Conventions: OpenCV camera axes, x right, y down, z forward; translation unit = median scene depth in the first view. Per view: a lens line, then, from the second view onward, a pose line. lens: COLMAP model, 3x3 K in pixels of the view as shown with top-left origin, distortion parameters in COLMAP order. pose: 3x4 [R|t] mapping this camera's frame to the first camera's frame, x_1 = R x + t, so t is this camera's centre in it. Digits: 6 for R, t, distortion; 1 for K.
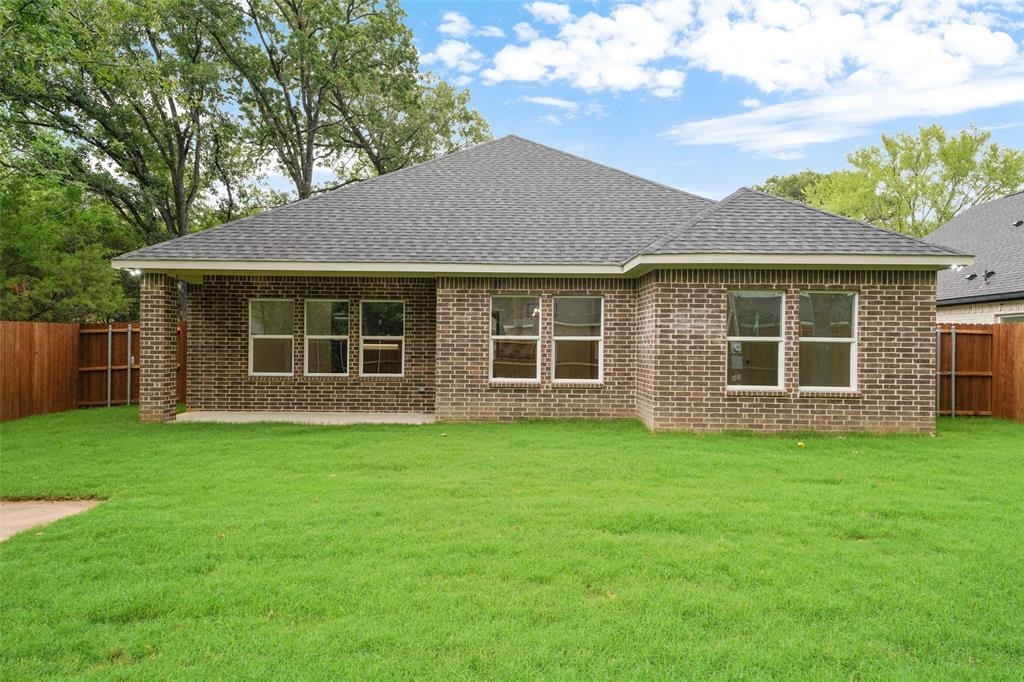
lens RADIAL K [[653.4, 0, 511.6], [0, 653.4, 340.8], [0, 0, 1]] dist [0.049327, -0.003076]
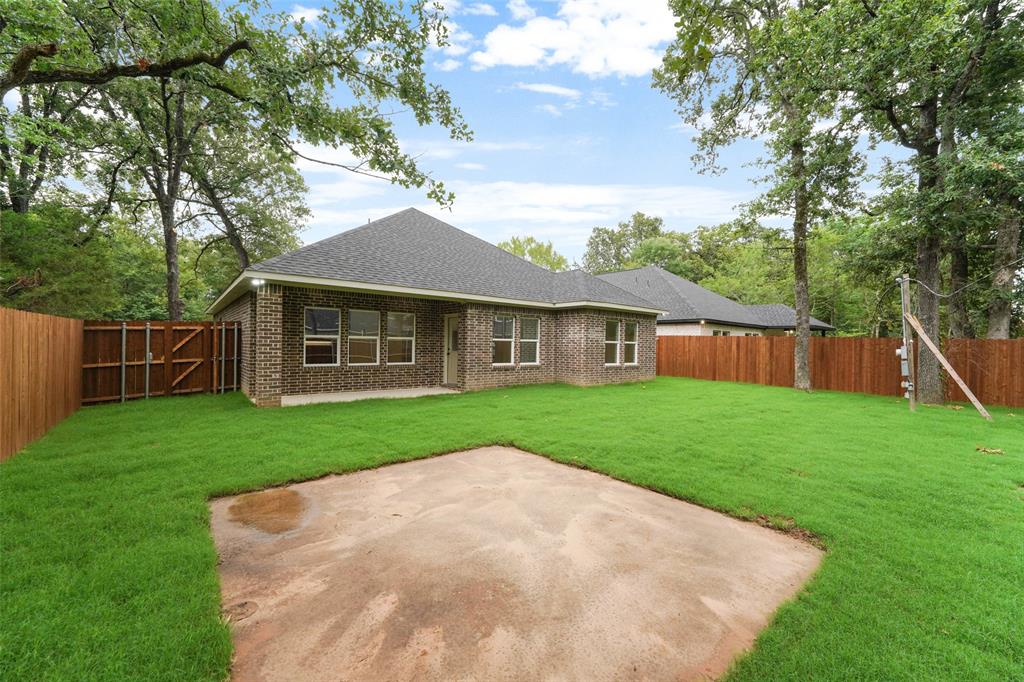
lens RADIAL K [[408.3, 0, 511.4], [0, 408.3, 342.9], [0, 0, 1]] dist [0.010996, -0.003044]
pose [[0.765932, 0.004134, 0.642908, -0.669363], [-0.012897, 0.999877, 0.008937, -0.006499], [-0.642792, -0.015137, 0.765891, 0.146989]]
